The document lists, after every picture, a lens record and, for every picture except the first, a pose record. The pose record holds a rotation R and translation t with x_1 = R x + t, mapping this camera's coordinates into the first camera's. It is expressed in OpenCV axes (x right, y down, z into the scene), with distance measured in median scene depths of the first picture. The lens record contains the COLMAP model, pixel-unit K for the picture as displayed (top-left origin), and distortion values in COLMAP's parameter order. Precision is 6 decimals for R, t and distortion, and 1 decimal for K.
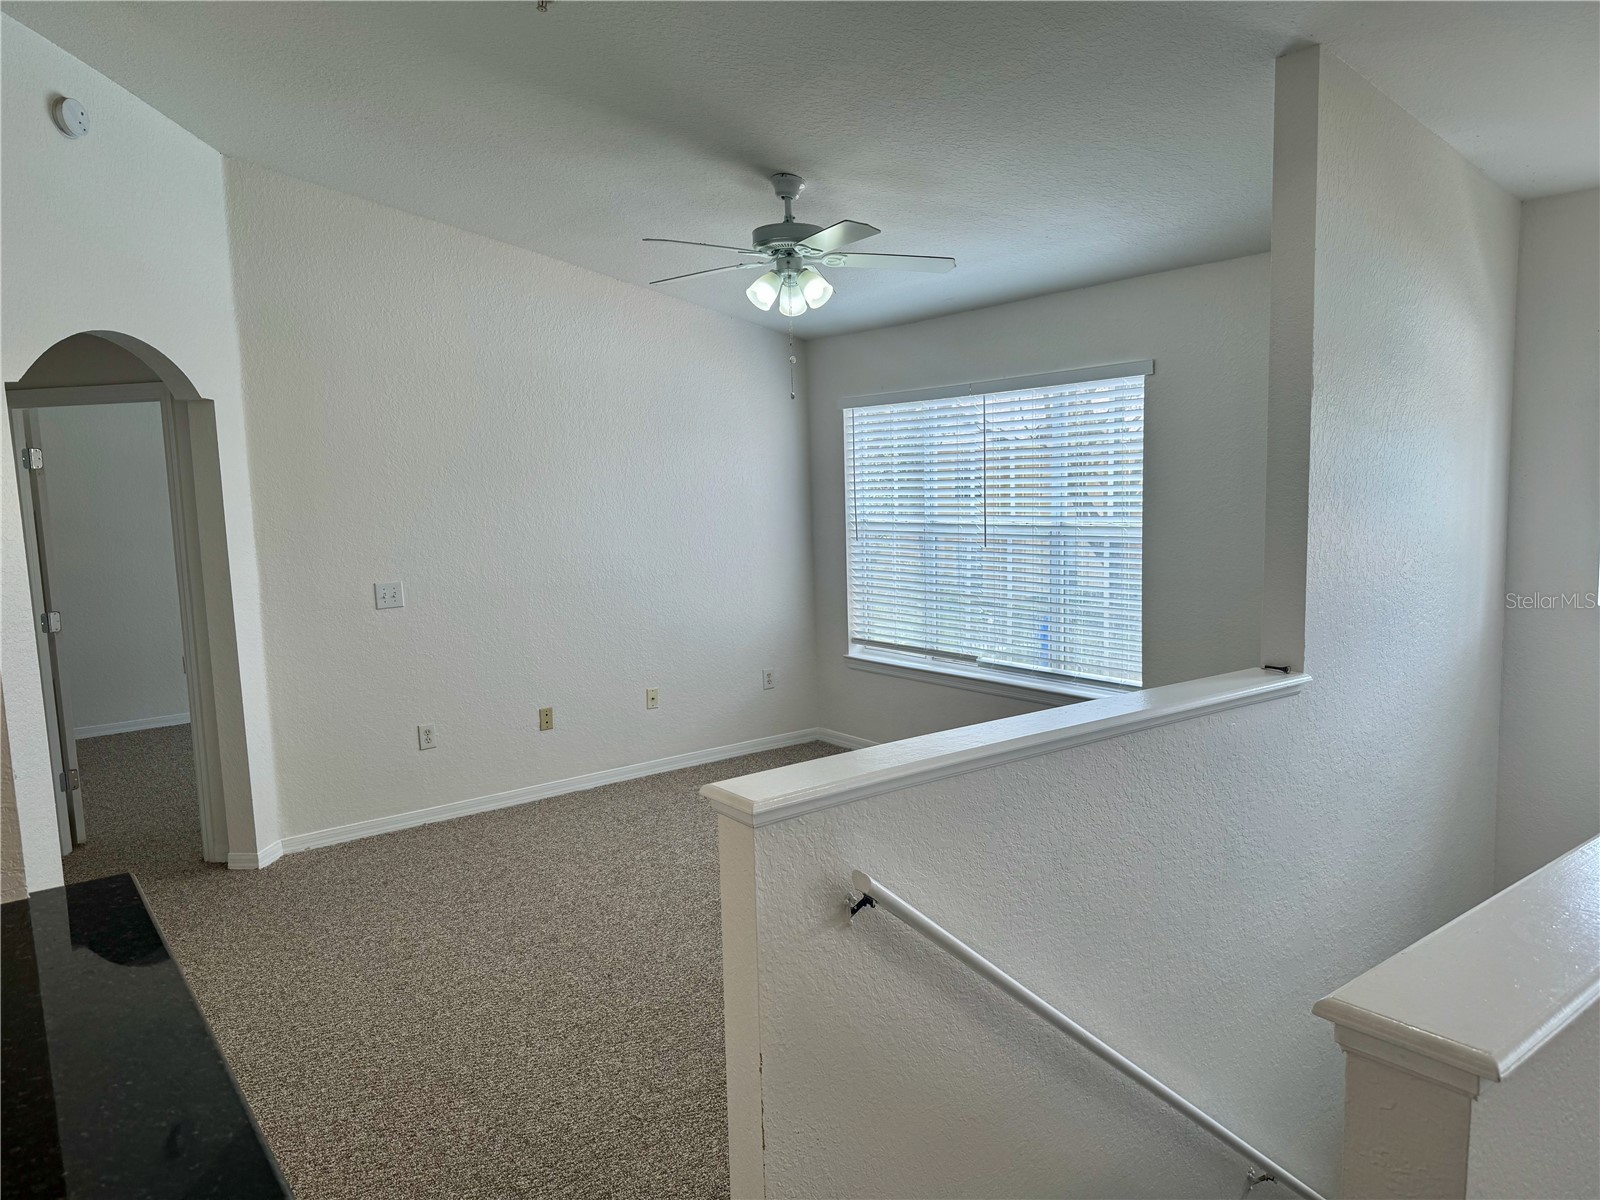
lens RADIAL K [[1105.5, 0, 800.0], [0, 1105.5, 600.0], [0, 0, 1]] dist [0.133813, -0.237590]
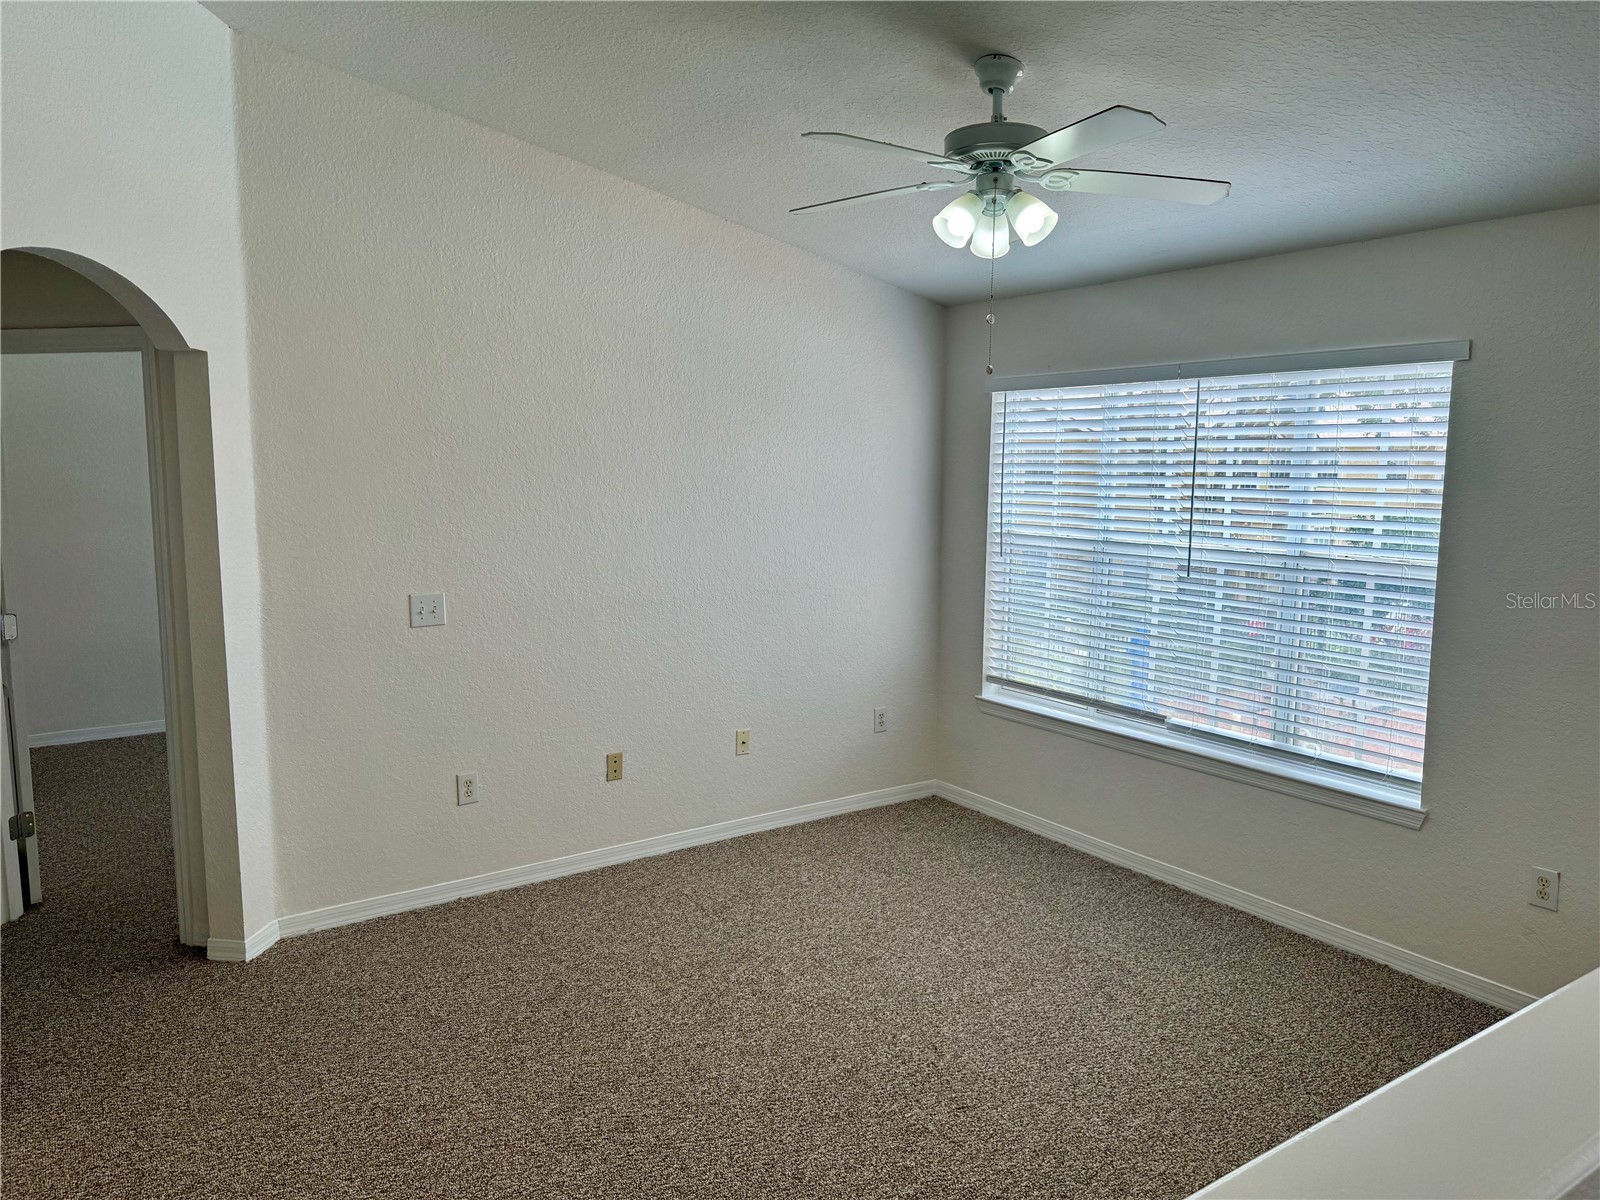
lens RADIAL K [[1120.8, 0, 799.6], [0, 1120.8, 597.0], [0, 0, 1]] dist [0.119292, -0.191810]
pose [[0.998100, 0.043592, -0.043545, -0.069548], [-0.043135, 0.999005, 0.011373, -0.032611], [0.043997, -0.009473, 0.998987, 0.210999]]
